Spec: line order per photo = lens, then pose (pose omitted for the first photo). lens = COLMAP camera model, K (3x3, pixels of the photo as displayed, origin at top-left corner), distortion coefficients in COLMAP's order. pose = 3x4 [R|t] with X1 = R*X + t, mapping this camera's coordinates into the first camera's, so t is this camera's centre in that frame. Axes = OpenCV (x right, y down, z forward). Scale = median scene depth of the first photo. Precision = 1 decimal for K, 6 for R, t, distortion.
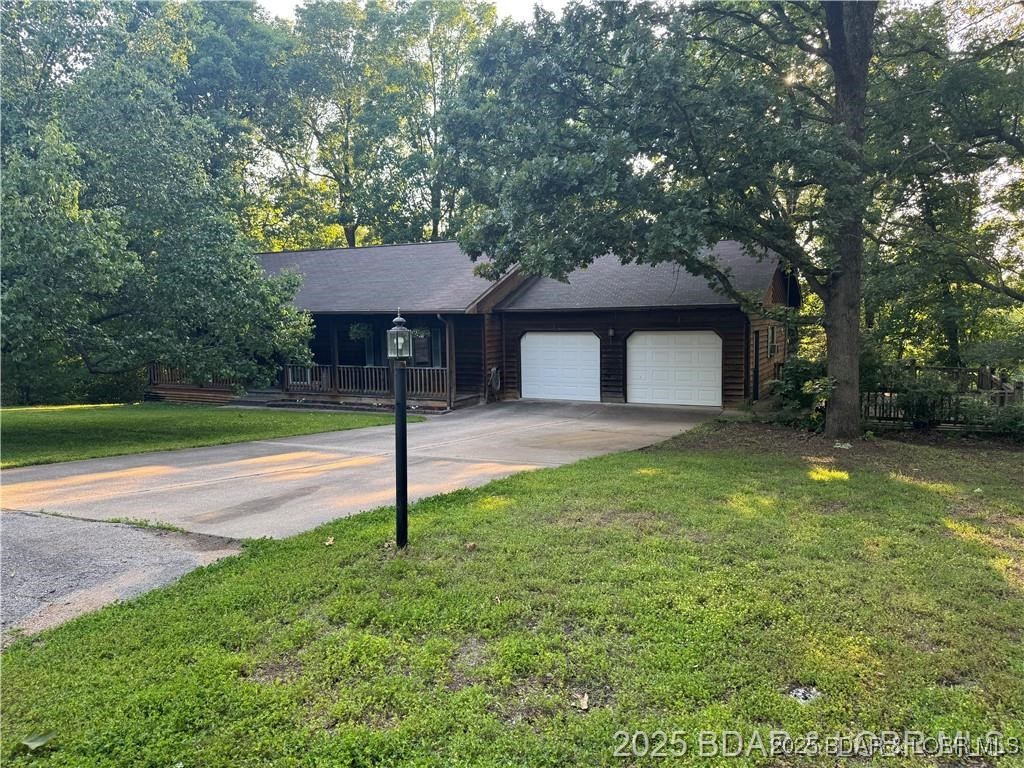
lens RADIAL K [[722.0, 0, 512.0], [0, 722.0, 384.0], [0, 0, 1]] dist [0.115608, -0.157270]
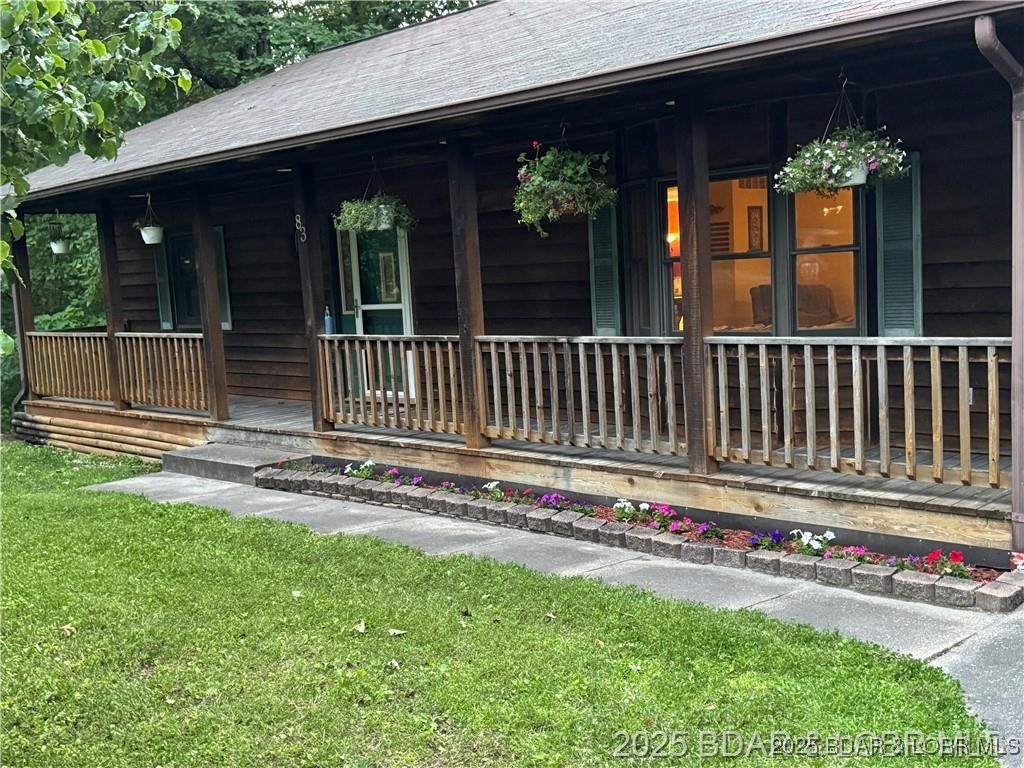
lens RADIAL K [[1116.2, 0, 512.0], [0, 1116.2, 384.0], [0, 0, 1]] dist [0.100310, 0.003762]
pose [[0.954917, -0.002745, -0.296859, -0.121206], [0.008430, 0.999805, 0.017870, -0.016186], [0.296752, -0.019567, 0.954754, 0.672777]]
